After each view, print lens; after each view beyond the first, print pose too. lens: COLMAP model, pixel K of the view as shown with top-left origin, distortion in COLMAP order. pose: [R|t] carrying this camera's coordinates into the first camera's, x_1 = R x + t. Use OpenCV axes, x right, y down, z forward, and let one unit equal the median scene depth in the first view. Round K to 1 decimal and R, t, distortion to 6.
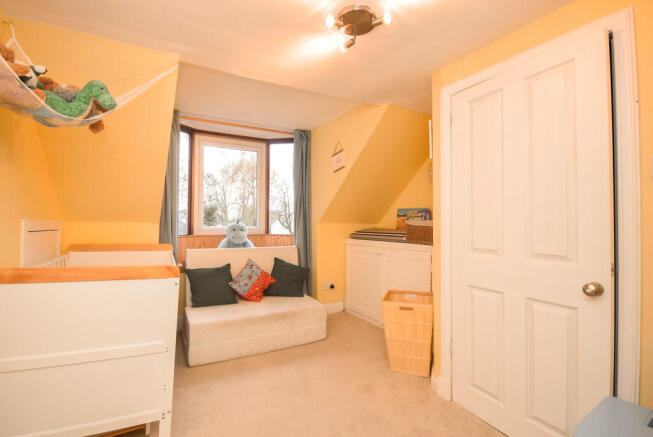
lens RADIAL K [[285.7, 0, 327.1], [0, 285.7, 220.4], [0, 0, 1]] dist [-0.012058, -0.003193]
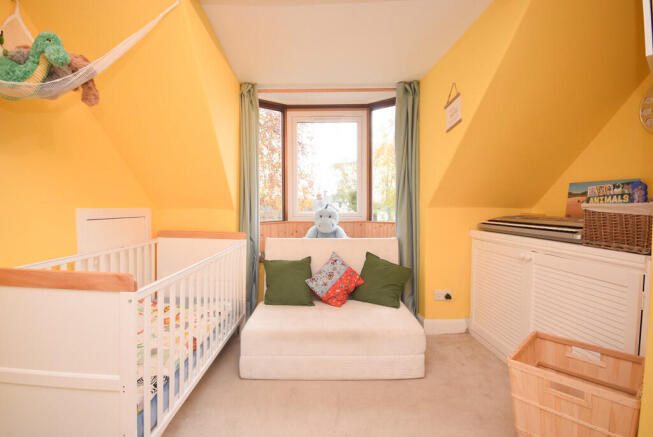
lens RADIAL K [[285.7, 0, 322.9], [0, 285.7, 219.2], [0, 0, 1]] dist [-0.012058, -0.003193]
pose [[0.876695, 0.014850, -0.480817, 0.095370], [0.012266, 0.998508, 0.053205, -0.003717], [0.480890, -0.052542, 0.875205, 0.273985]]
